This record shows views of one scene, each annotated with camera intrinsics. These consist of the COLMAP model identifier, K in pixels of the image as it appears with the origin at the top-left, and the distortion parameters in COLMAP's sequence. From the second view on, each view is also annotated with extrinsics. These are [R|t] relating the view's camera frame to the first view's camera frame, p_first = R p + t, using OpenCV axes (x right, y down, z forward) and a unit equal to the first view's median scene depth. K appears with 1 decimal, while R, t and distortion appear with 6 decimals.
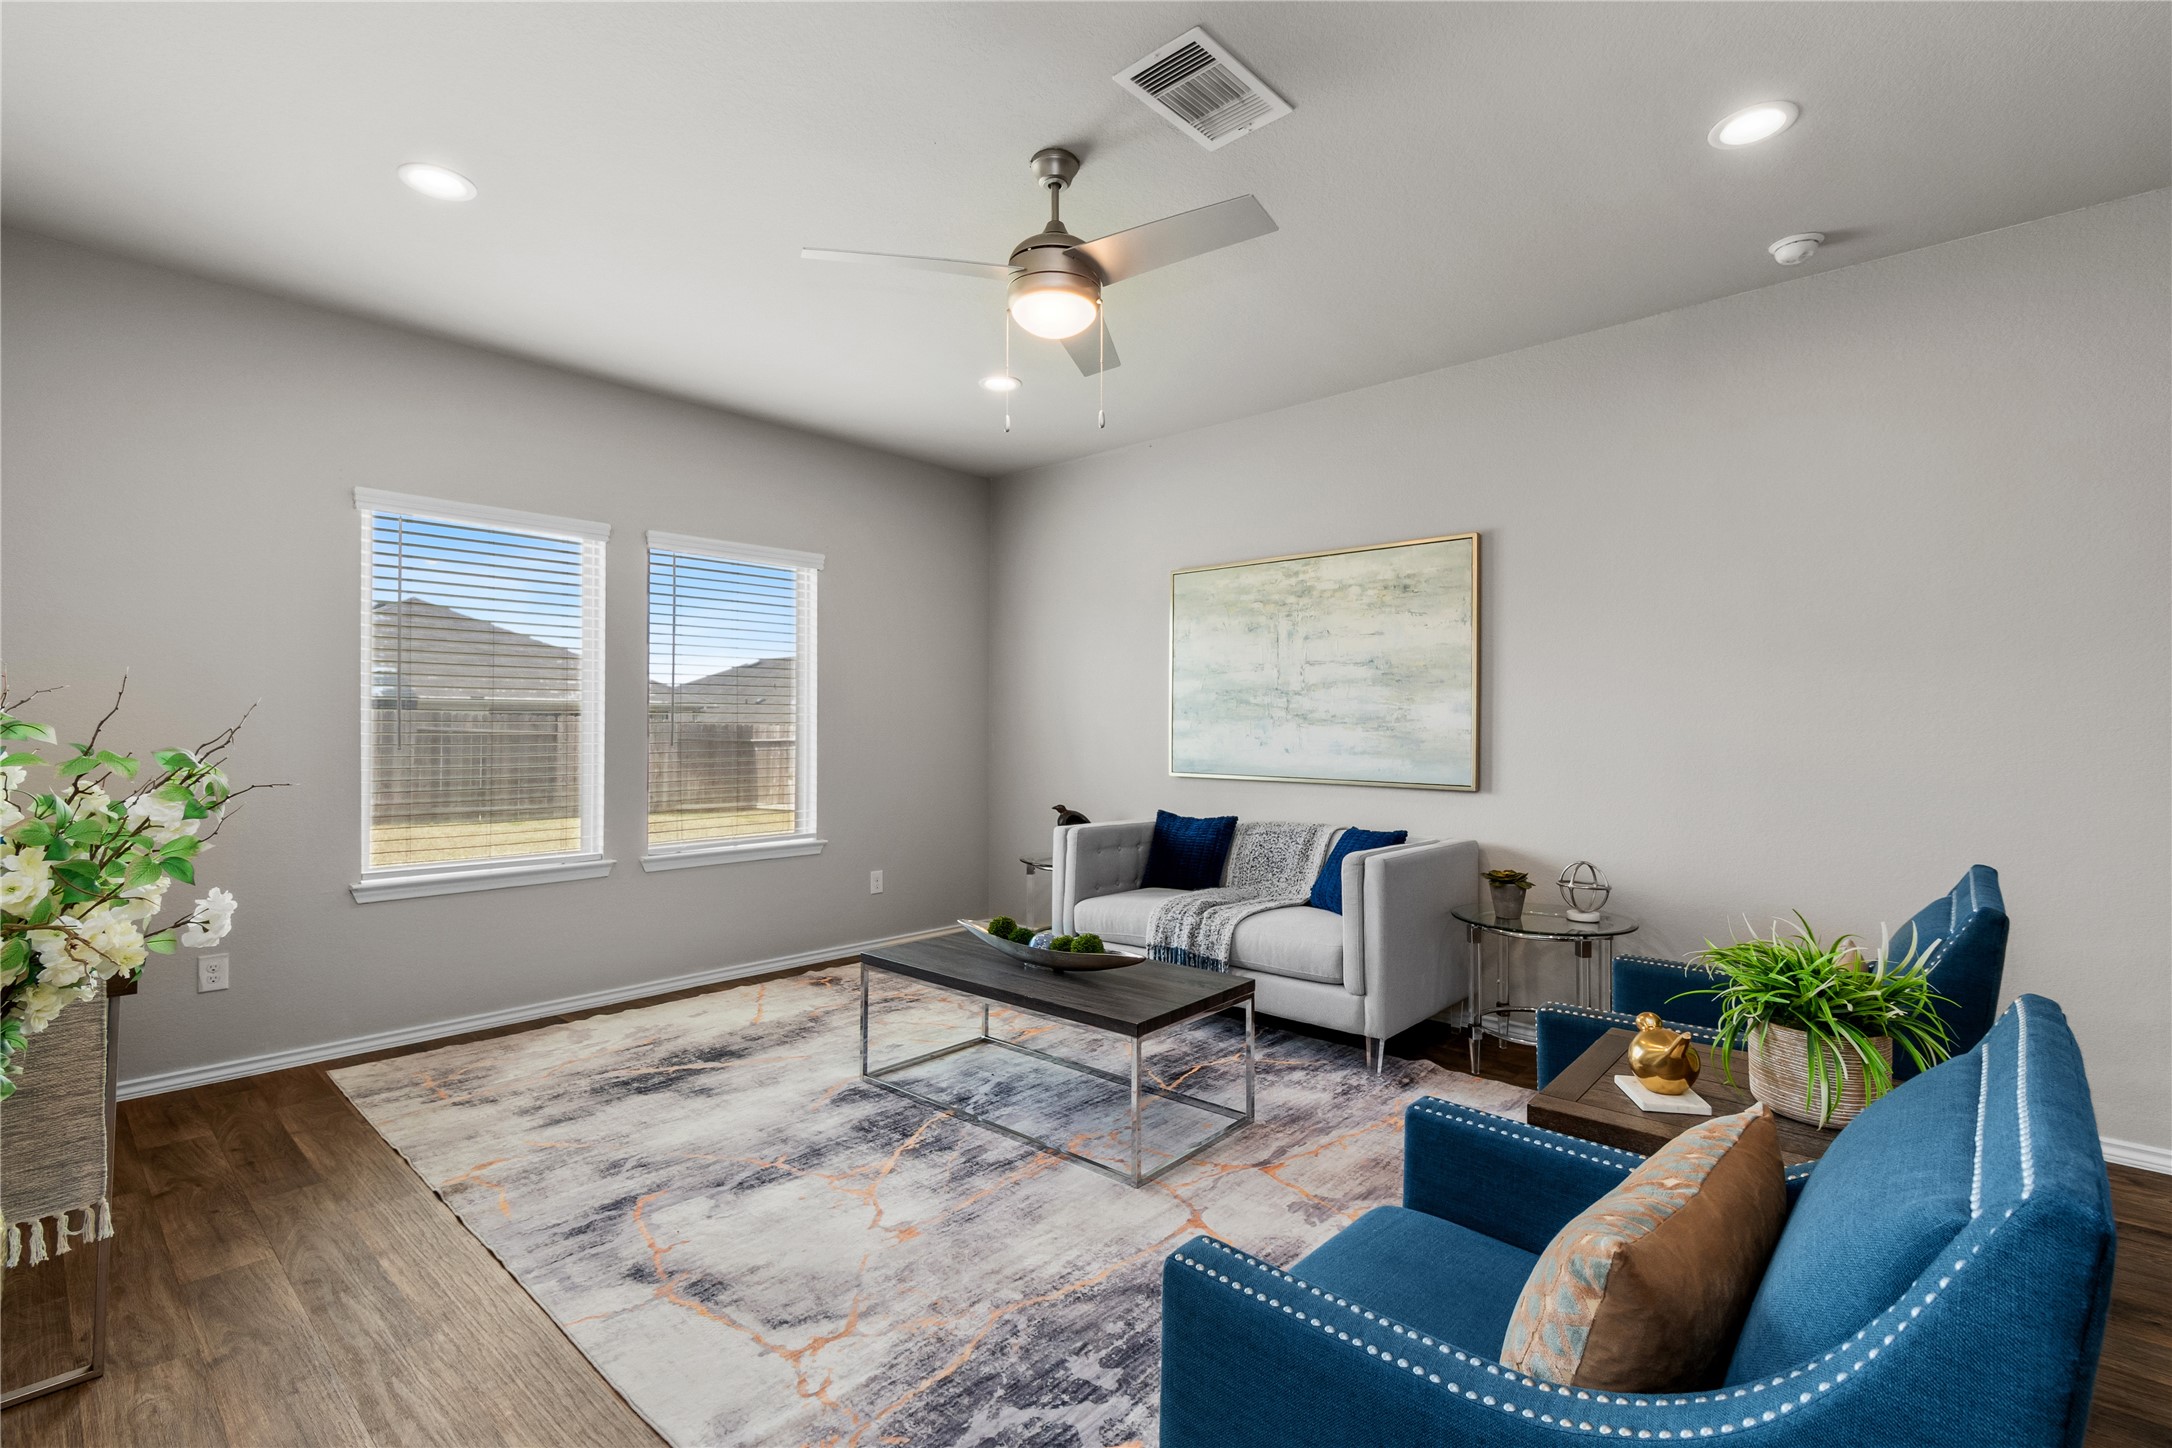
lens RADIAL K [[970.9, 0, 1078.2], [0, 970.9, 716.0], [0, 0, 1]] dist [0.000159, -0.000327]
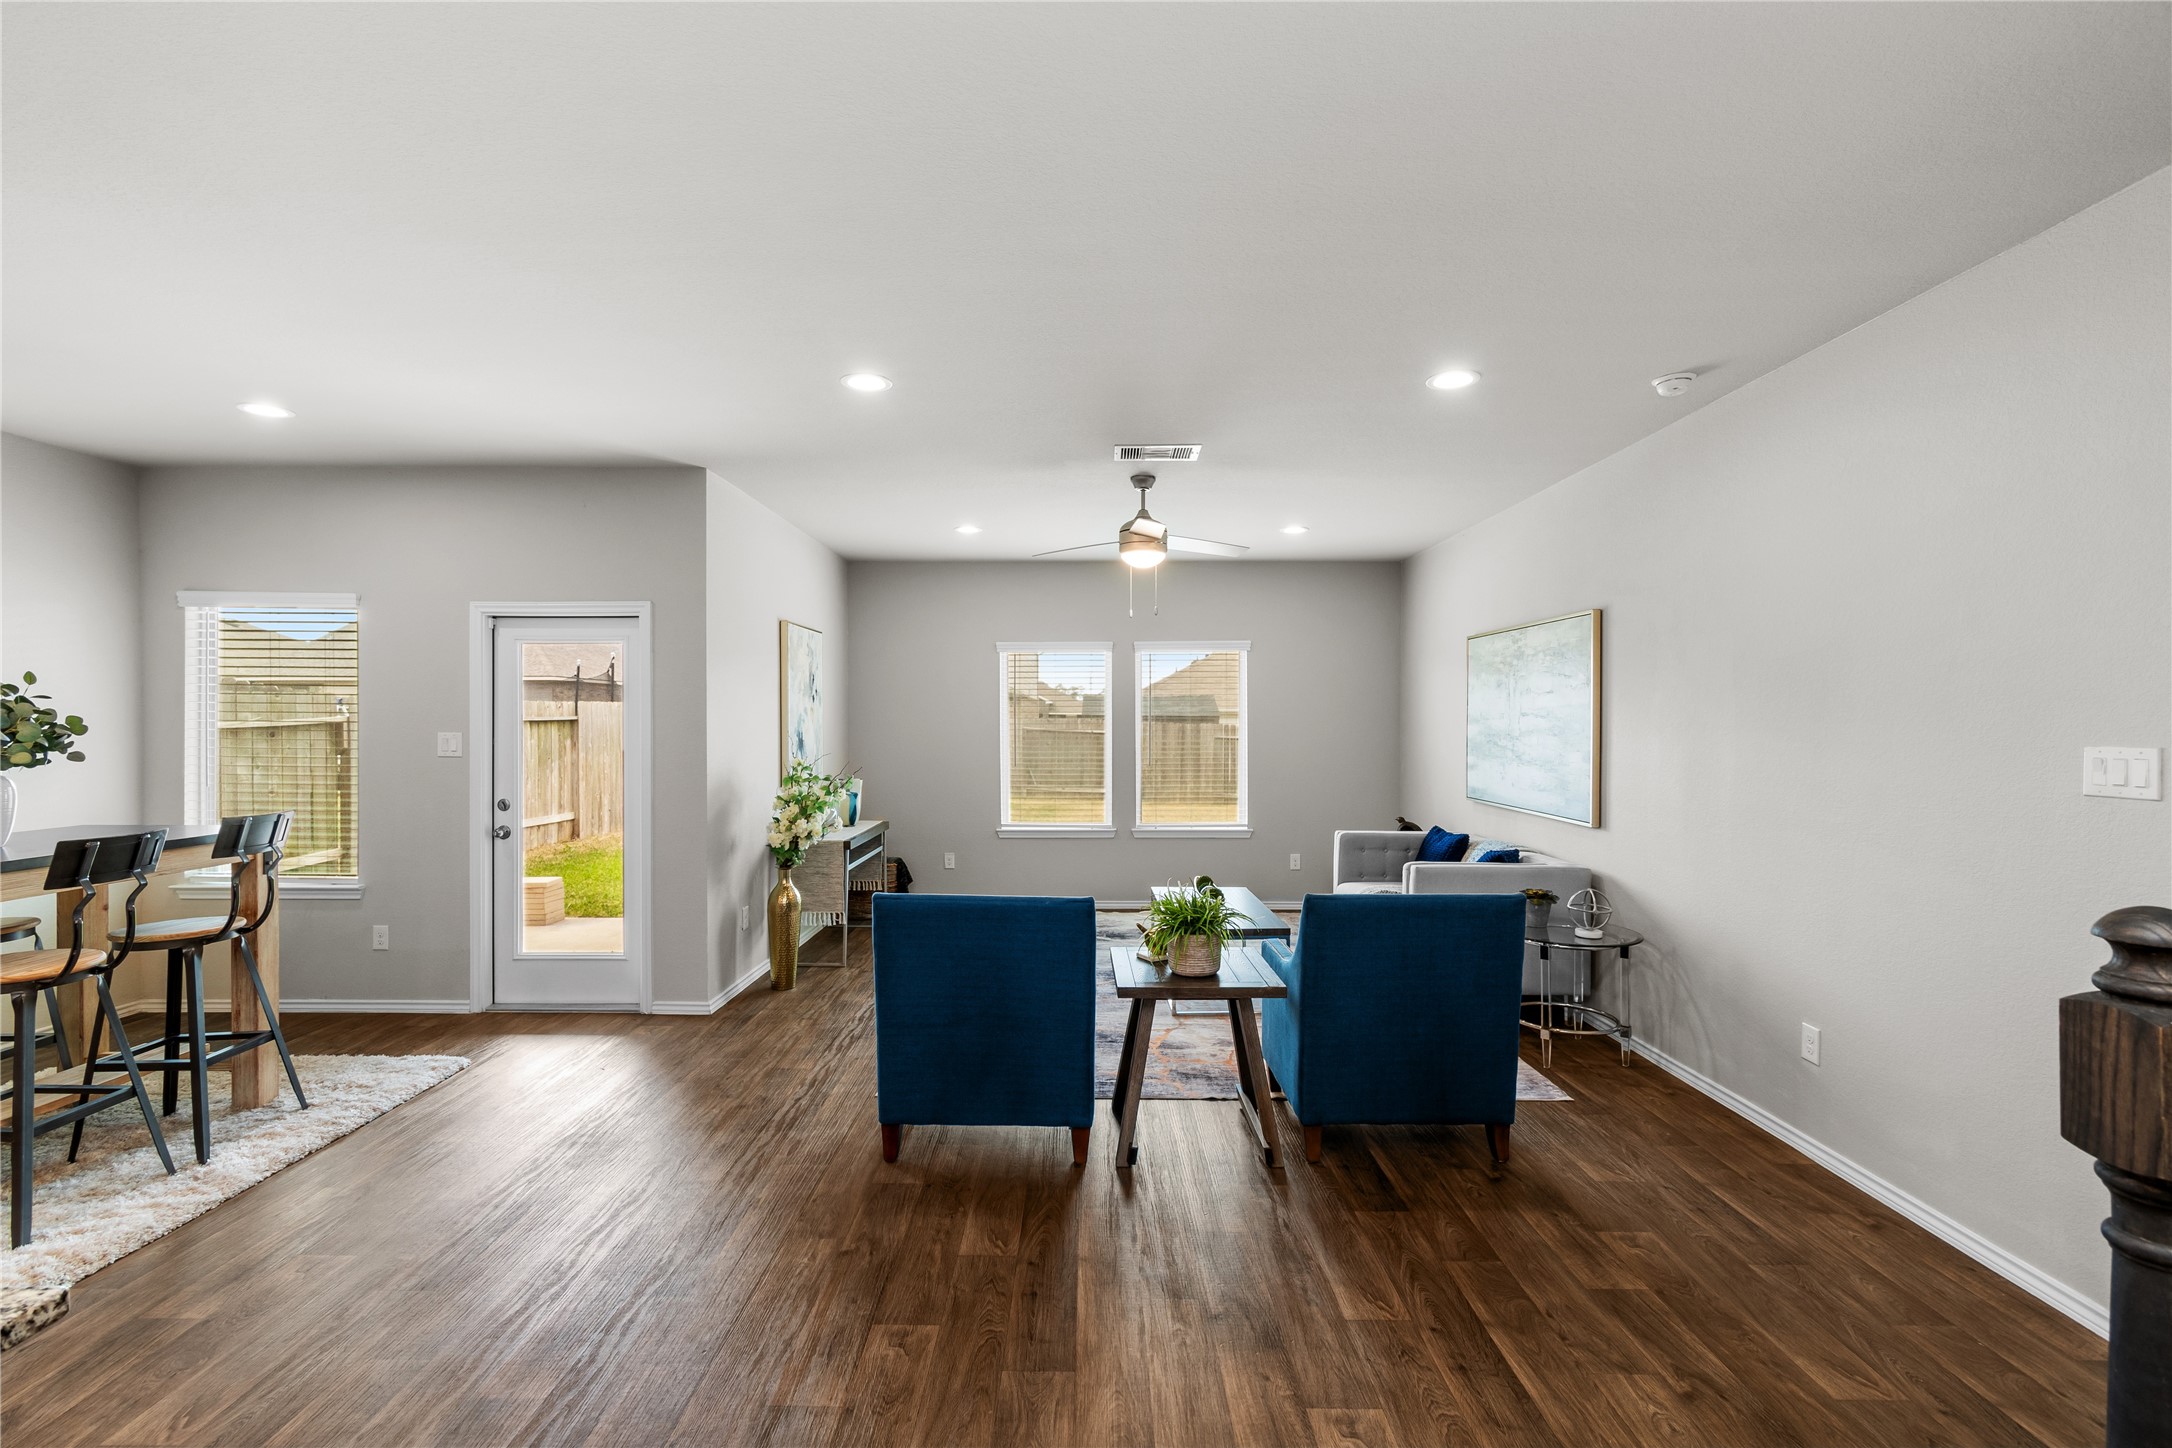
lens RADIAL K [[970.9, 0, 1095.5], [0, 970.9, 726.7], [0, 0, 1]] dist [0.000159, -0.000327]
pose [[0.677698, 0.002328, -0.735336, 0.967331], [0.009929, 0.999875, 0.012317, -0.073478], [0.735273, -0.015648, 0.677590, -0.278641]]
